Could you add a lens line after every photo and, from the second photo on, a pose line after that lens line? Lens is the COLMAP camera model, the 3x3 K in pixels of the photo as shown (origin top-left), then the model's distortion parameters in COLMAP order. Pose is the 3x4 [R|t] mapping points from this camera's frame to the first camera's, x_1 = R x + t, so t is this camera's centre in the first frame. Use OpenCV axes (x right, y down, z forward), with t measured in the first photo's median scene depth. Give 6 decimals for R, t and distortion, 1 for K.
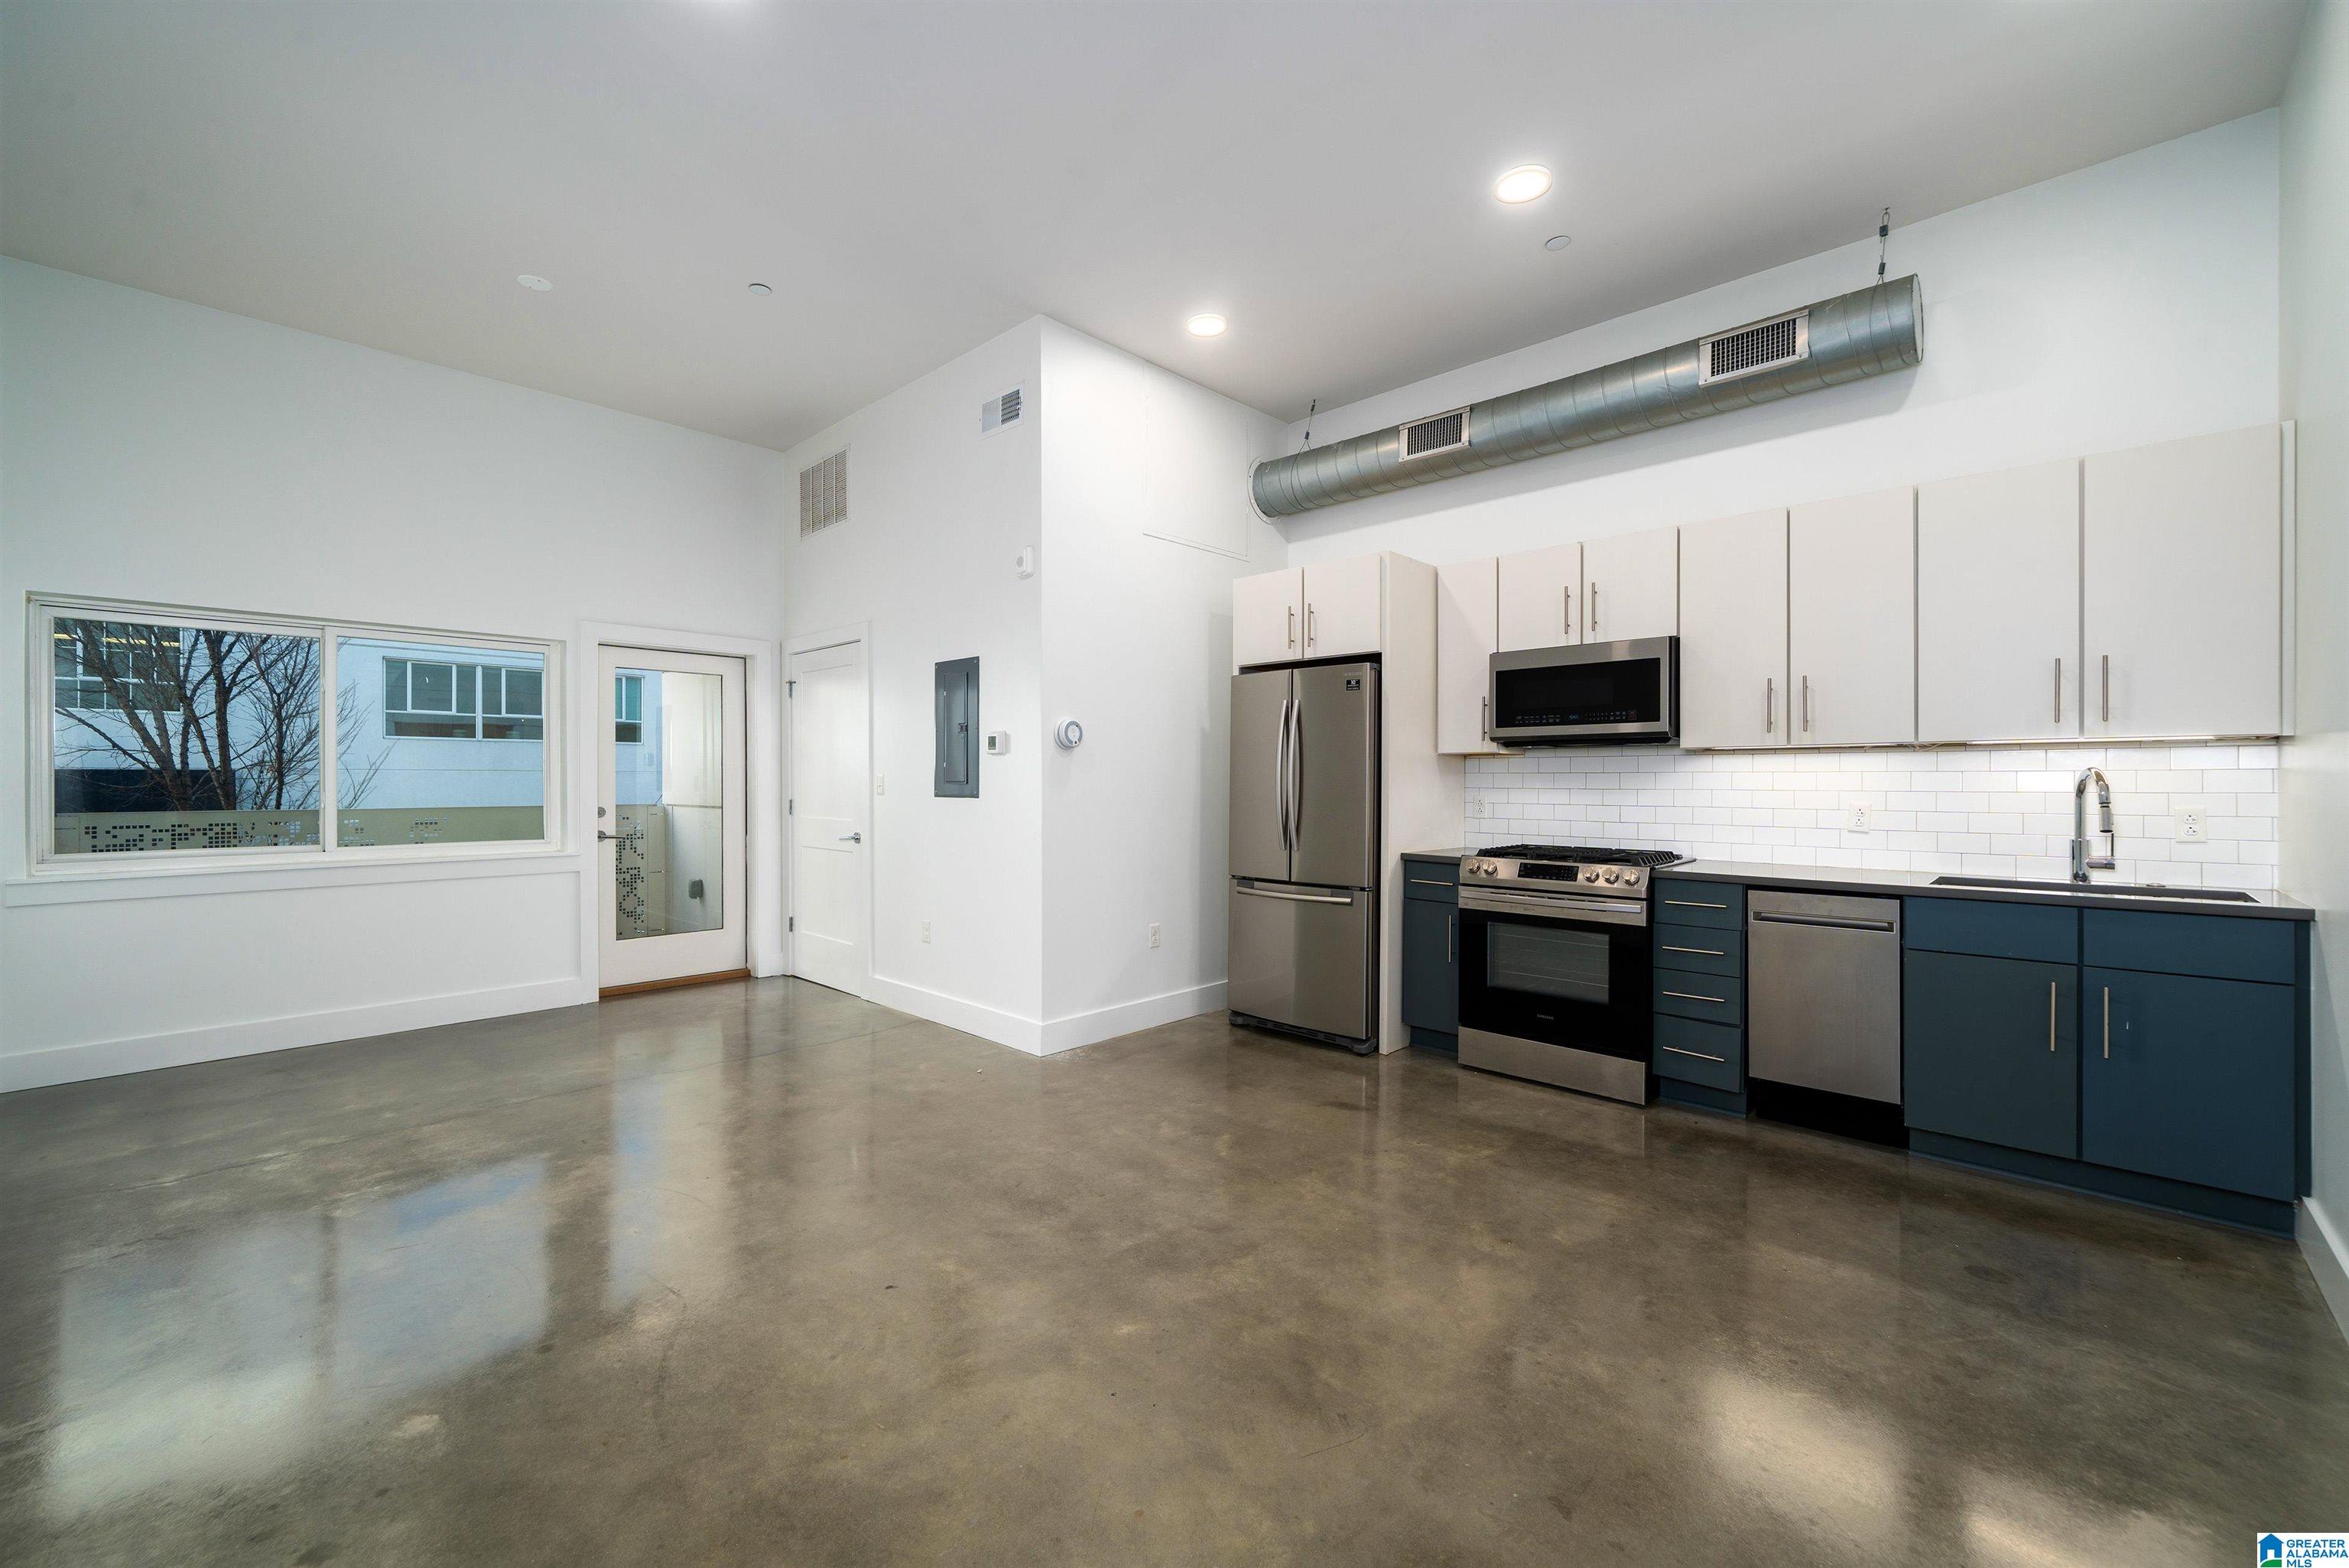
lens RADIAL K [[954.1, 0, 1155.6], [0, 954.1, 780.1], [0, 0, 1]] dist [-0.001141, 0.000181]
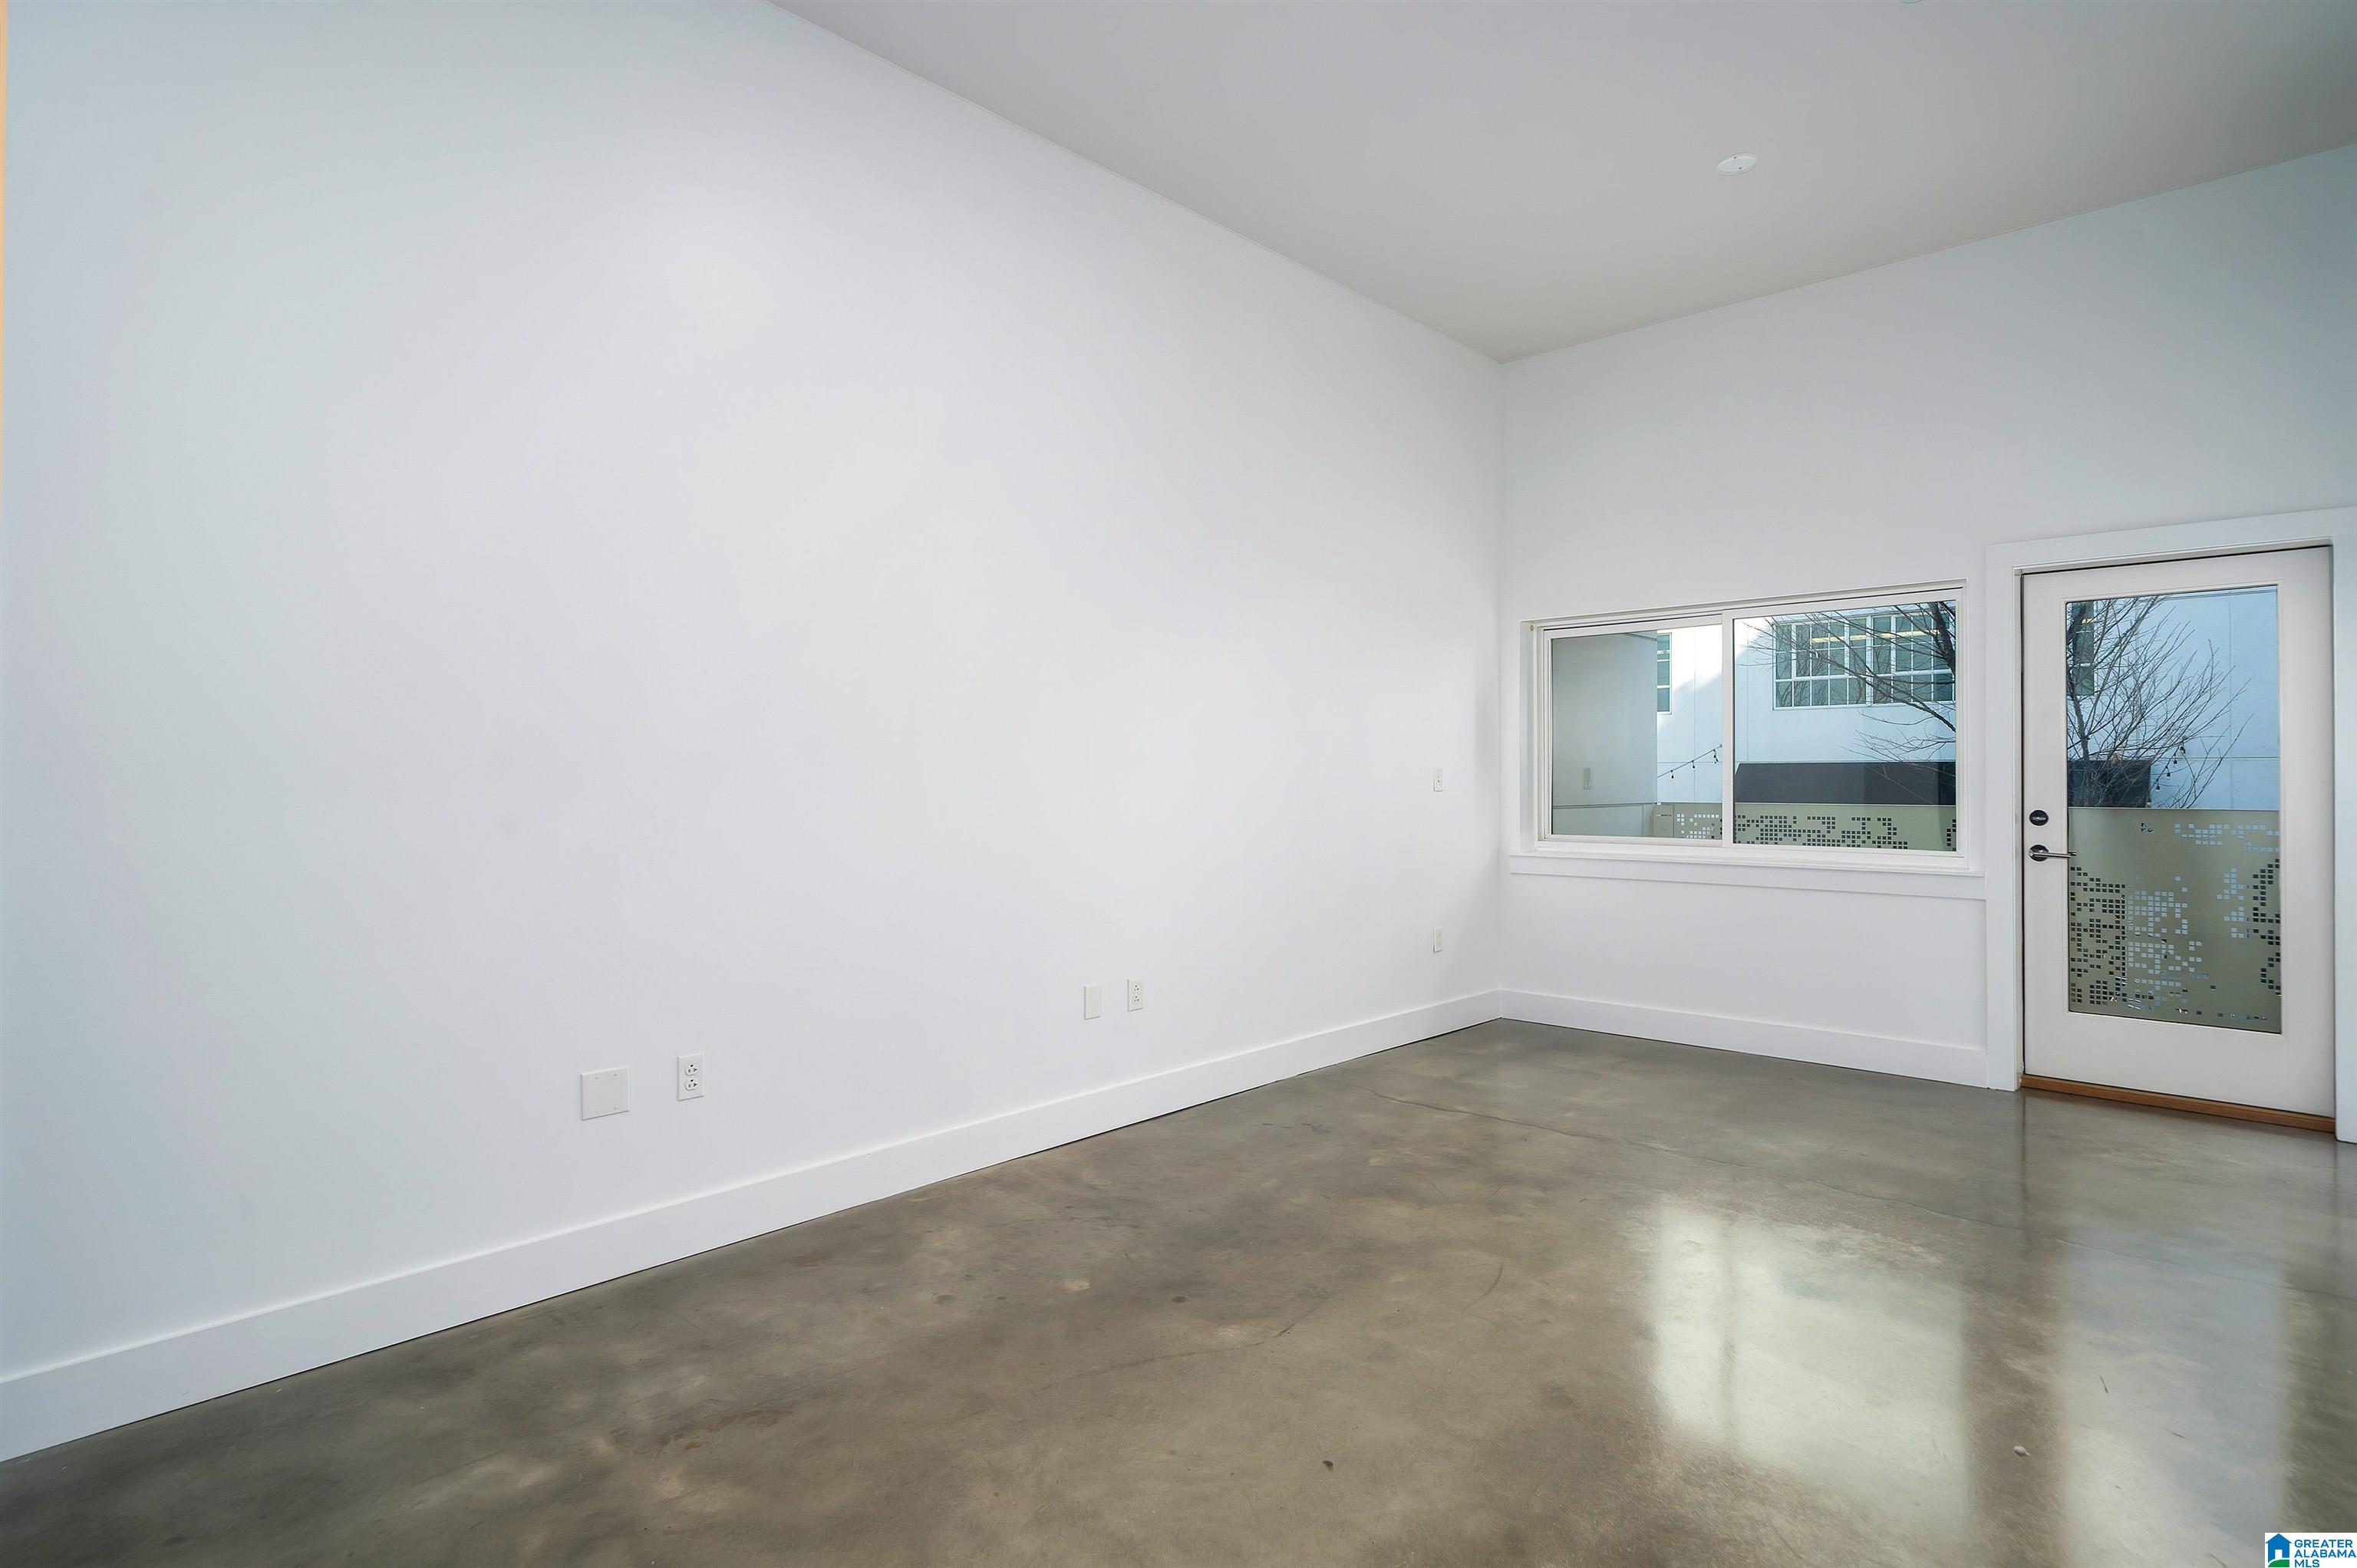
lens RADIAL K [[1210.6, 0, 1177.4], [0, 1210.6, 775.7], [0, 0, 1]] dist [-0.003688, 0.000799]
pose [[0.010137, -0.000548, -0.999948, 0.286930], [0.003635, 0.999993, -0.000511, 0.001688], [0.999942, -0.003630, 0.010139, 0.387986]]
